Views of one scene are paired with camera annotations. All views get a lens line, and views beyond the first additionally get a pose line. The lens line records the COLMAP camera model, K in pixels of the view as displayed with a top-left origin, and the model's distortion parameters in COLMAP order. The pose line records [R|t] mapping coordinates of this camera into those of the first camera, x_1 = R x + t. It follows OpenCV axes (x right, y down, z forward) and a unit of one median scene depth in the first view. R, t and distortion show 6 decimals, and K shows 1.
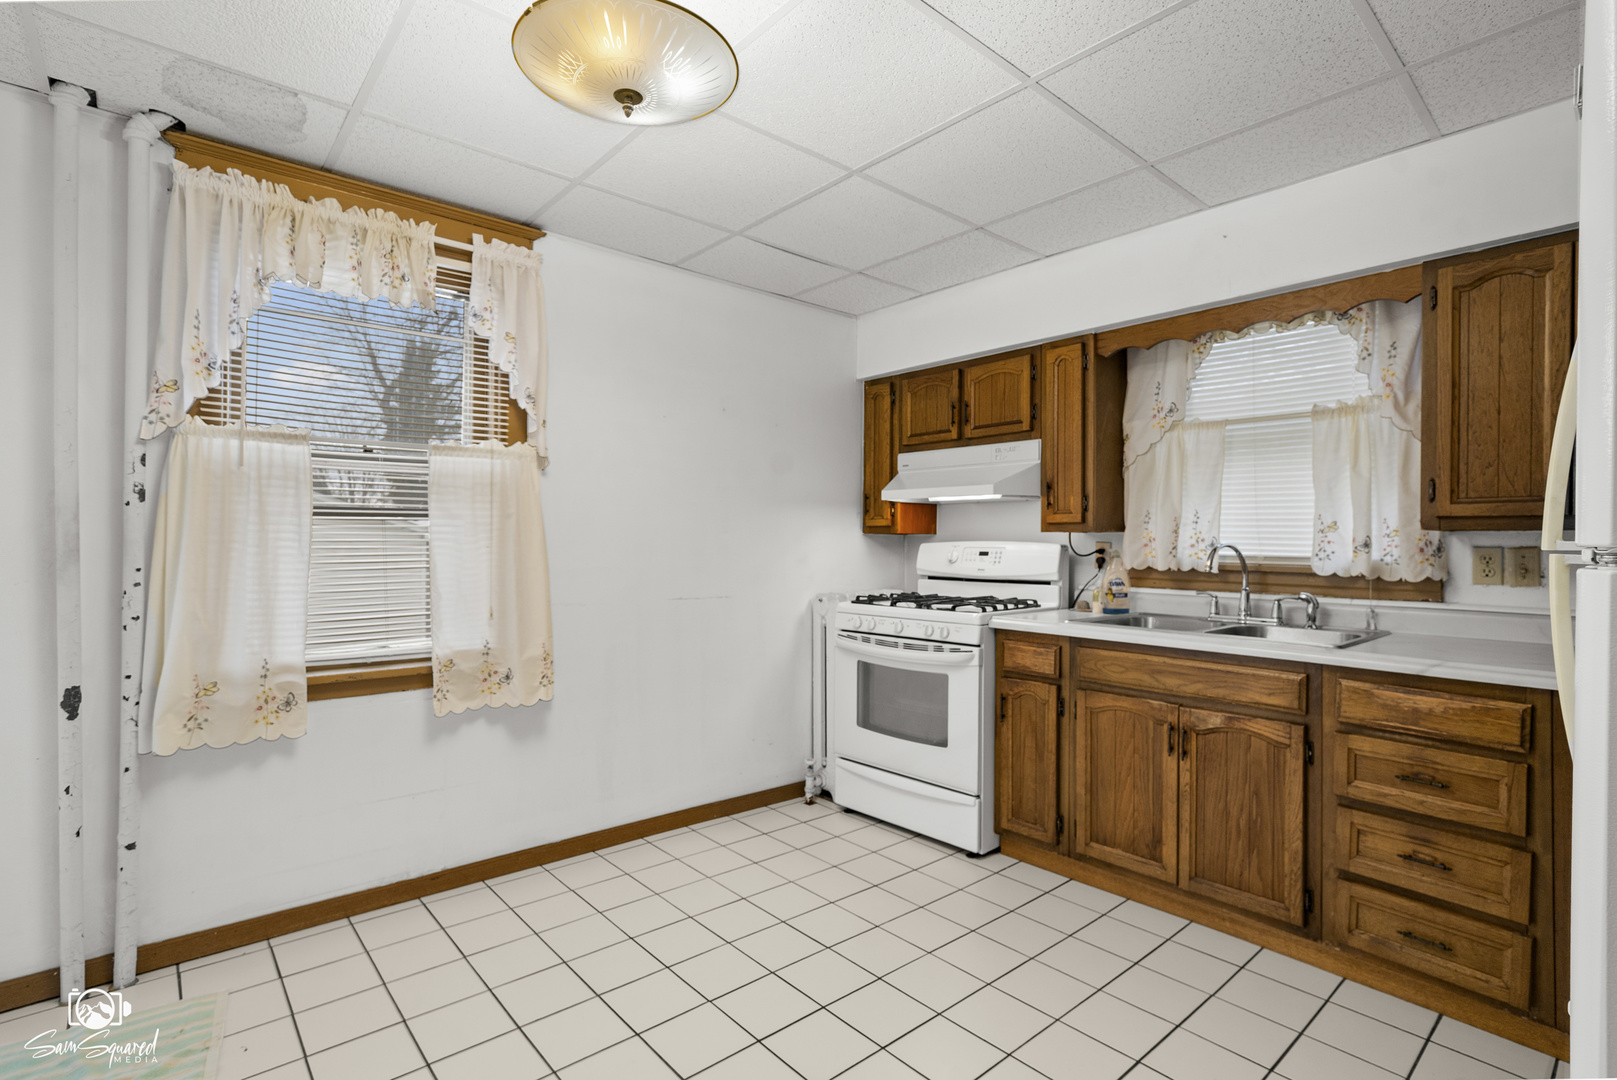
lens RADIAL K [[774.5, 0, 803.9], [0, 774.5, 547.4], [0, 0, 1]] dist [-0.003771, 0.002532]
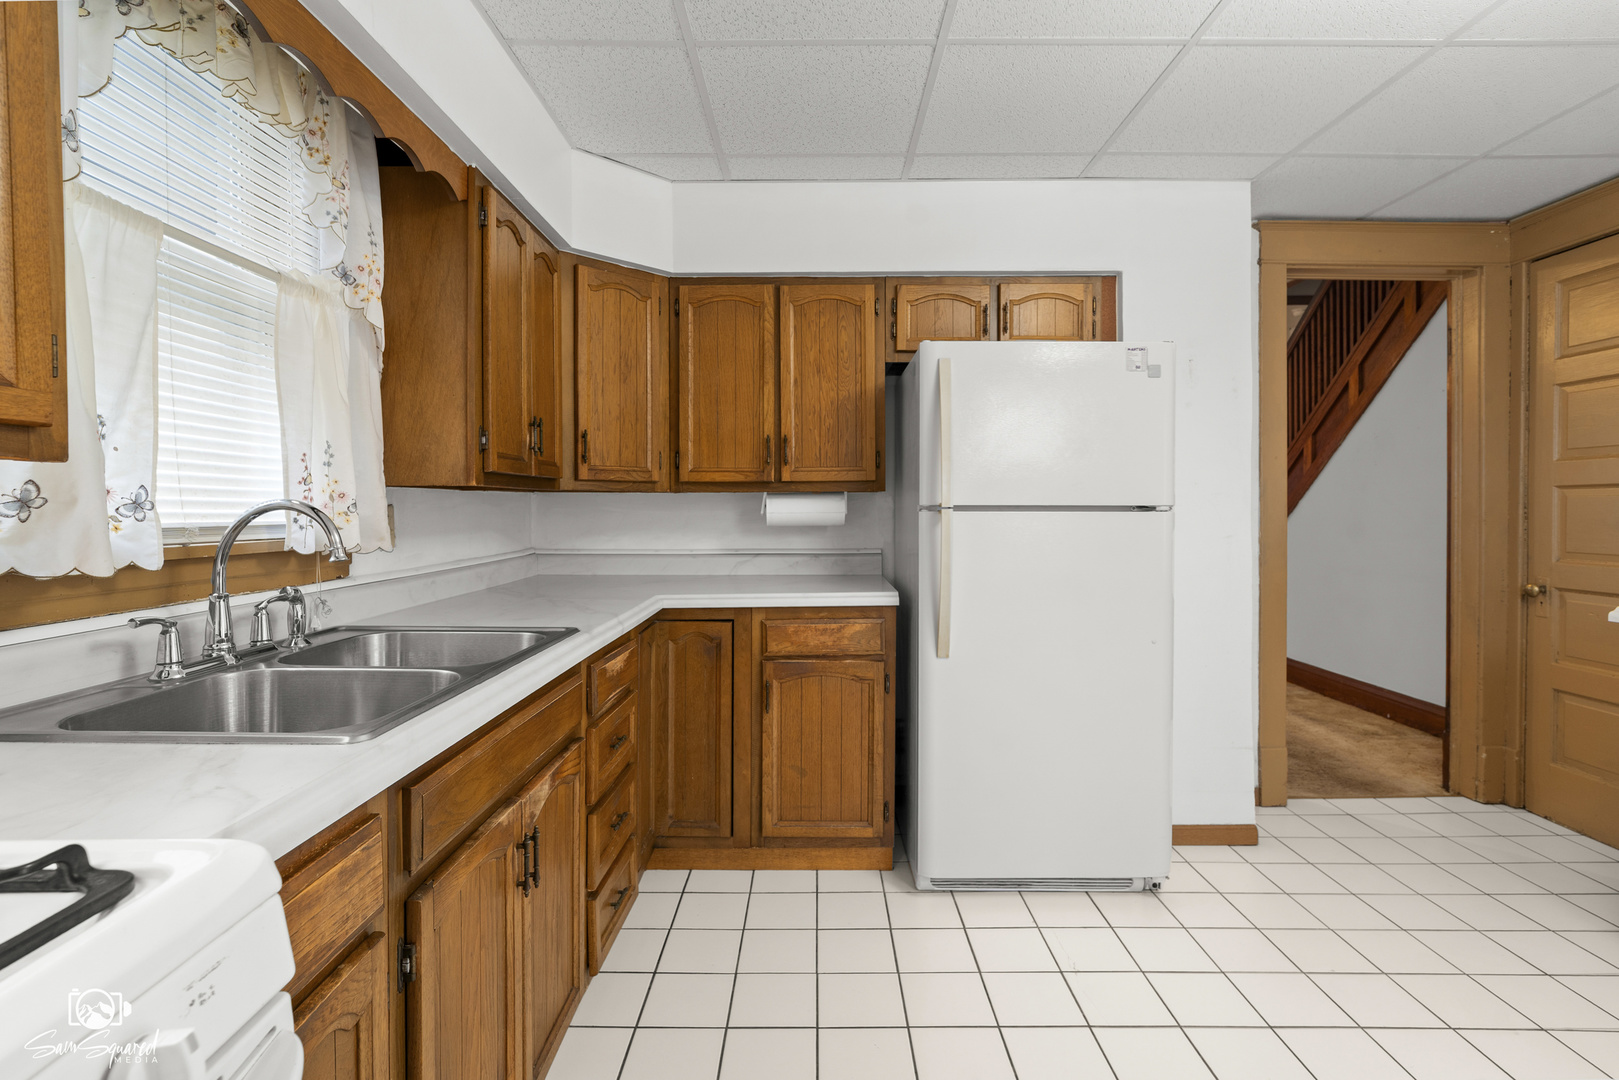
lens RADIAL K [[775.5, 0, 808.0], [0, 775.5, 517.0], [0, 0, 1]] dist [-0.003771, 0.002532]
pose [[-0.752420, -0.017511, 0.658451, -0.027880], [-0.002350, 0.999712, 0.023902, -0.008547], [-0.658679, 0.016437, -0.752244, 1.245663]]
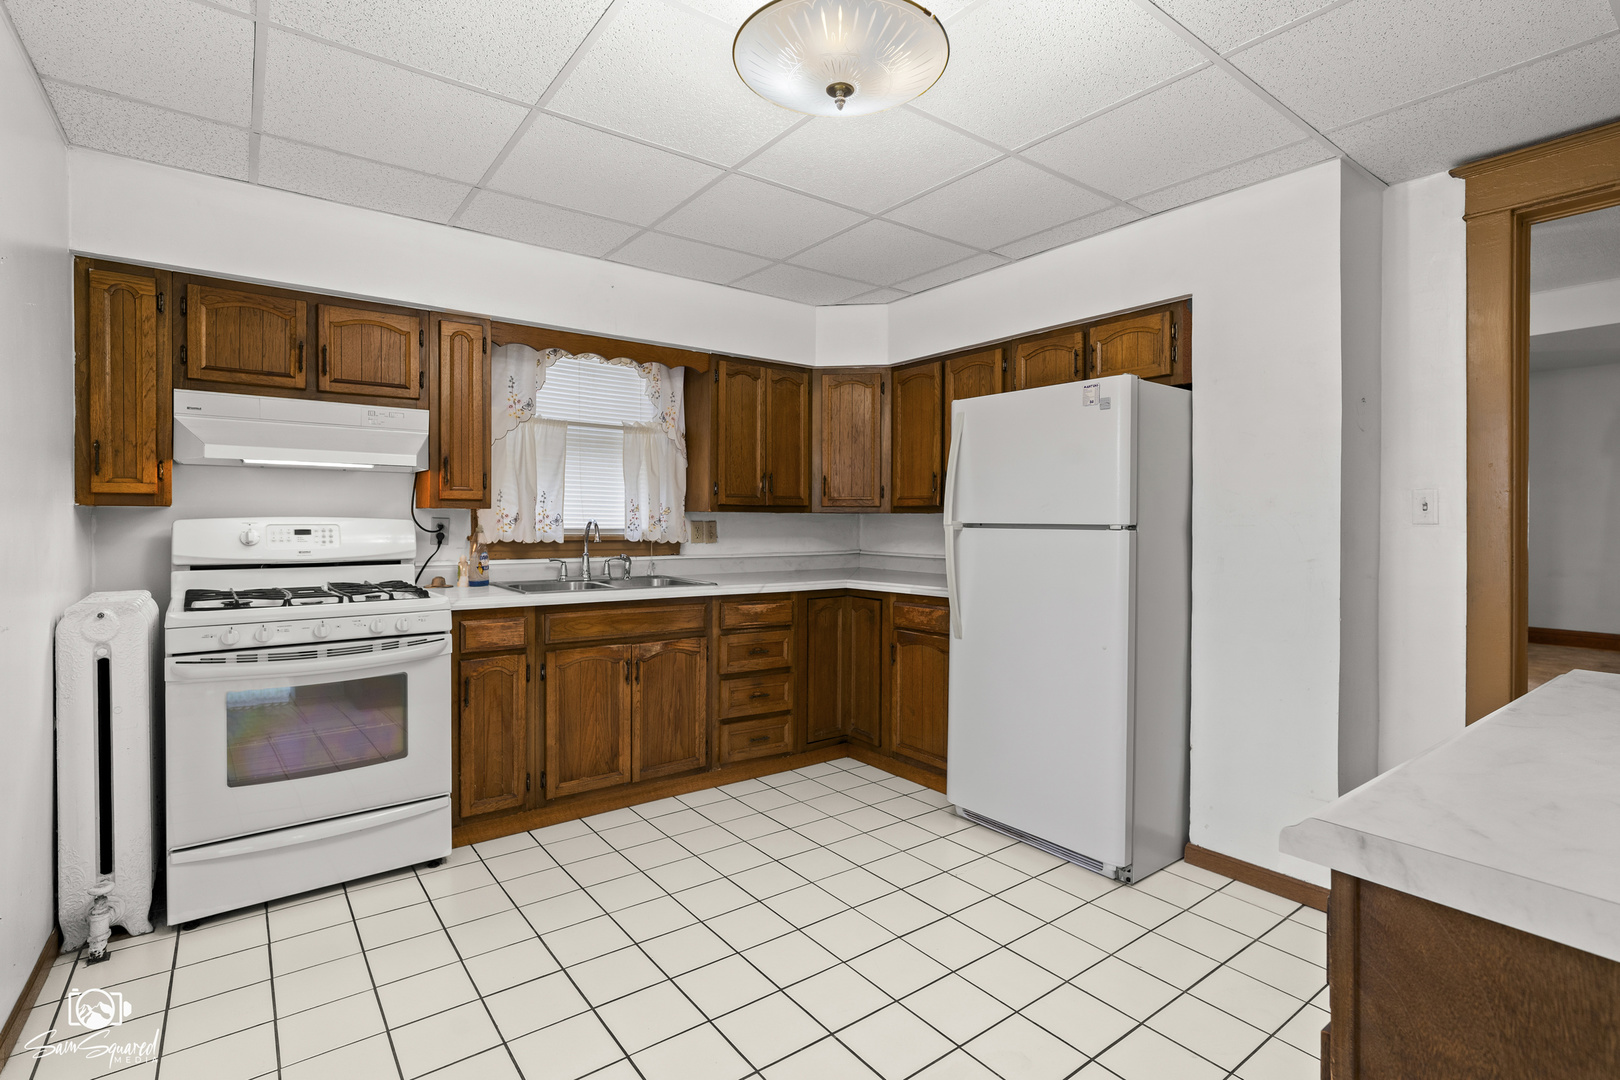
lens RADIAL K [[776.0, 0, 813.4], [0, 776.0, 522.2], [0, 0, 1]] dist [-0.003771, 0.002532]
pose [[0.065689, -0.010410, 0.997786, -0.783737], [0.000449, 0.999946, 0.010403, -0.015150], [-0.997840, -0.000235, 0.065690, 0.592089]]
